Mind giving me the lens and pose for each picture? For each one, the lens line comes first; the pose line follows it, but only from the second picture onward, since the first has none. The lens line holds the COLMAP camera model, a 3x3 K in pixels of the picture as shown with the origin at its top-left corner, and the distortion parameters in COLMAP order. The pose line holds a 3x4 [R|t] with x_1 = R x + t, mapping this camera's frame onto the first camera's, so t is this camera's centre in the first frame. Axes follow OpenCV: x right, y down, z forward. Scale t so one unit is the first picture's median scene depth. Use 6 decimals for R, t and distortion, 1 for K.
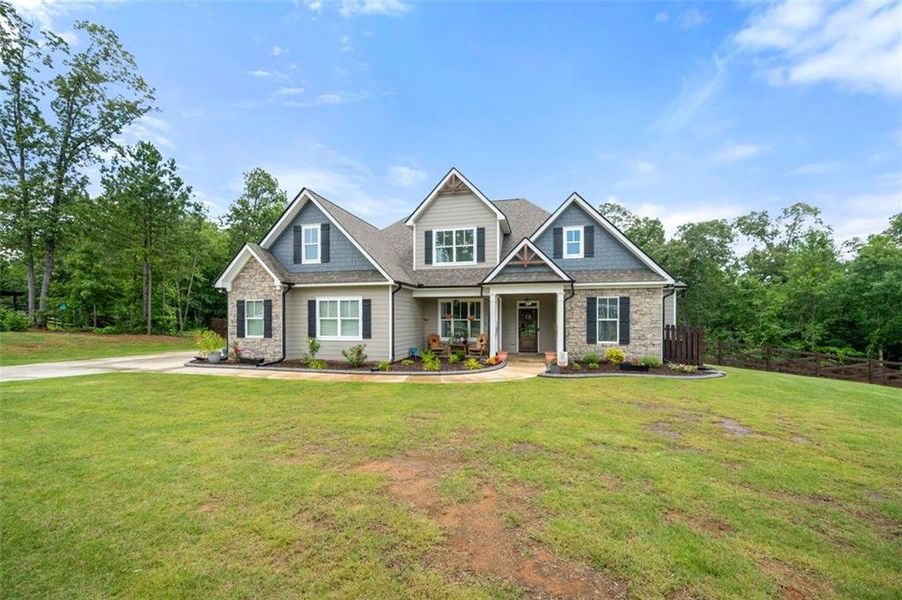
lens RADIAL K [[364.5, 0, 435.3], [0, 364.5, 315.5], [0, 0, 1]] dist [-0.004151, 0.000555]
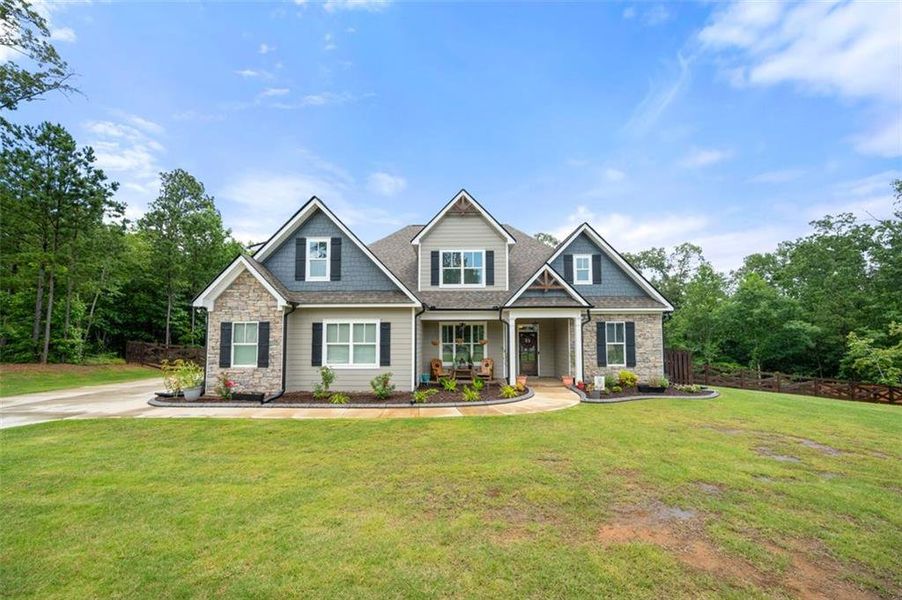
lens RADIAL K [[364.5, 0, 442.5], [0, 364.5, 311.4], [0, 0, 1]] dist [-0.004151, 0.000555]
pose [[0.973845, 0.014111, 0.226774, -0.245579], [0.000706, 0.997877, -0.065123, -0.012388], [-0.227211, 0.063580, 0.971768, 0.080593]]
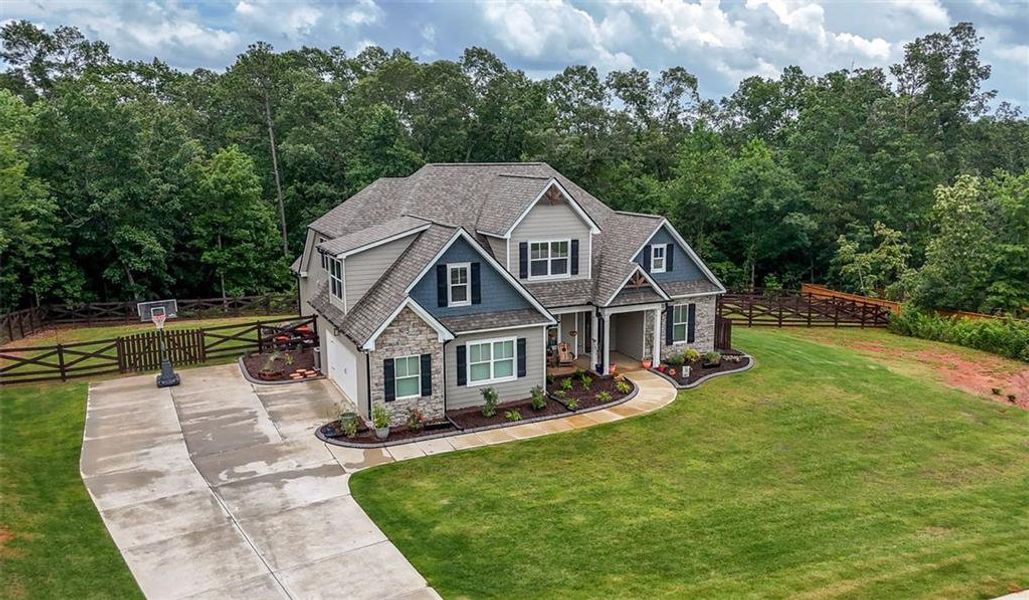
lens RADIAL K [[786.6, 0, 523.5], [0, 786.6, 301.6], [0, 0, 1]] dist [0.029914, 0.001989]
pose [[0.773269, -0.124954, 0.621644, -1.424495], [0.010383, 0.982755, 0.184623, -0.510825], [-0.633993, -0.136309, 0.761231, -0.573753]]
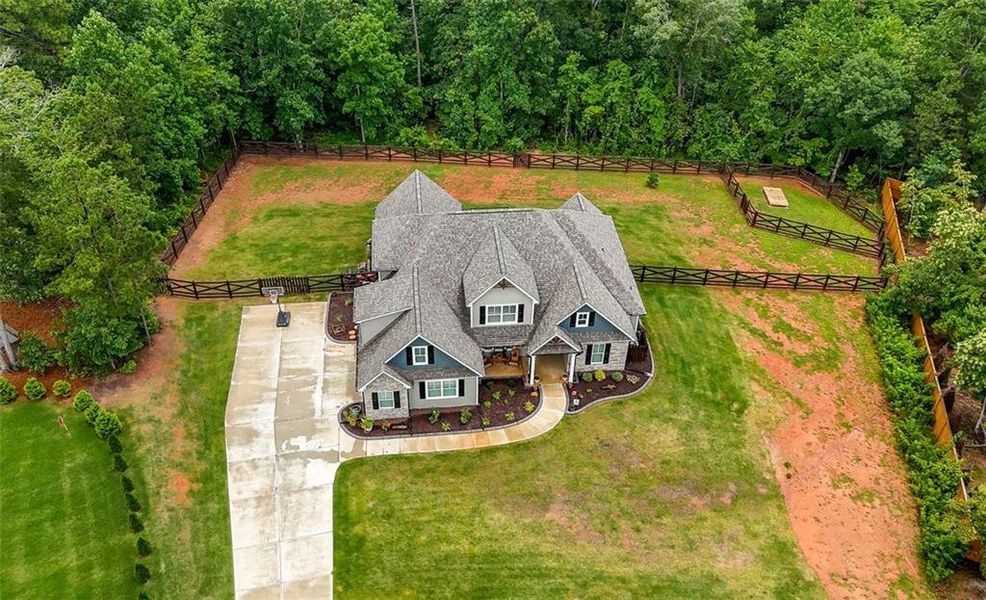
lens RADIAL K [[824.7, 0, 493.9], [0, 824.7, 295.5], [0, 0, 1]] dist [0.055554, -0.002589]
pose [[0.942040, -0.203894, 0.266437, -0.906480], [-0.012991, 0.771382, 0.636239, -2.541648], [-0.335250, -0.602824, 0.724024, -1.398503]]
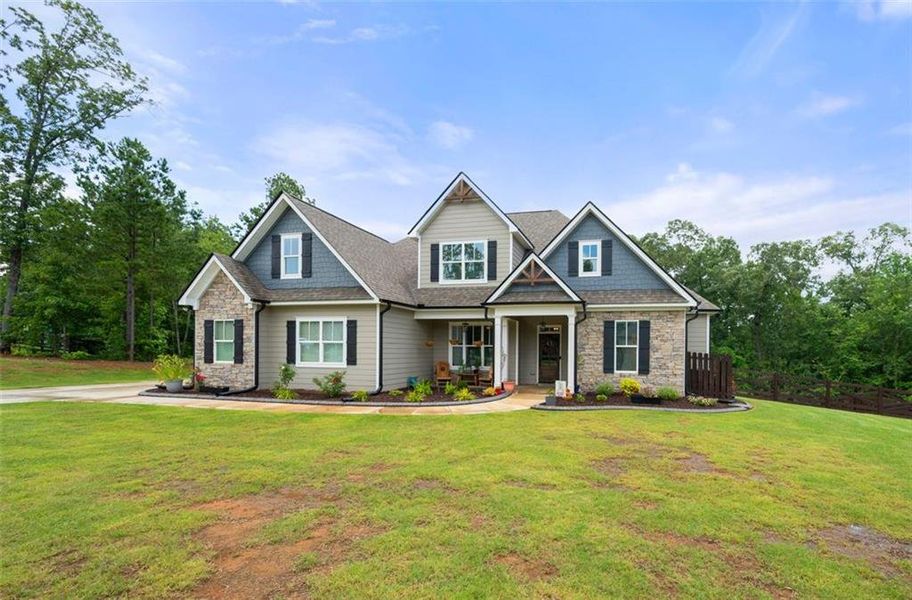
lens RADIAL K [[412.6, 0, 508.9], [0, 412.6, 343.0], [0, 0, 1]] dist [-0.005815, 0.001873]
pose [[0.999696, 0.009676, 0.022680, 0.159339], [-0.009568, 0.999942, -0.004850, 0.010659], [-0.022726, 0.004632, 0.999731, 0.004641]]
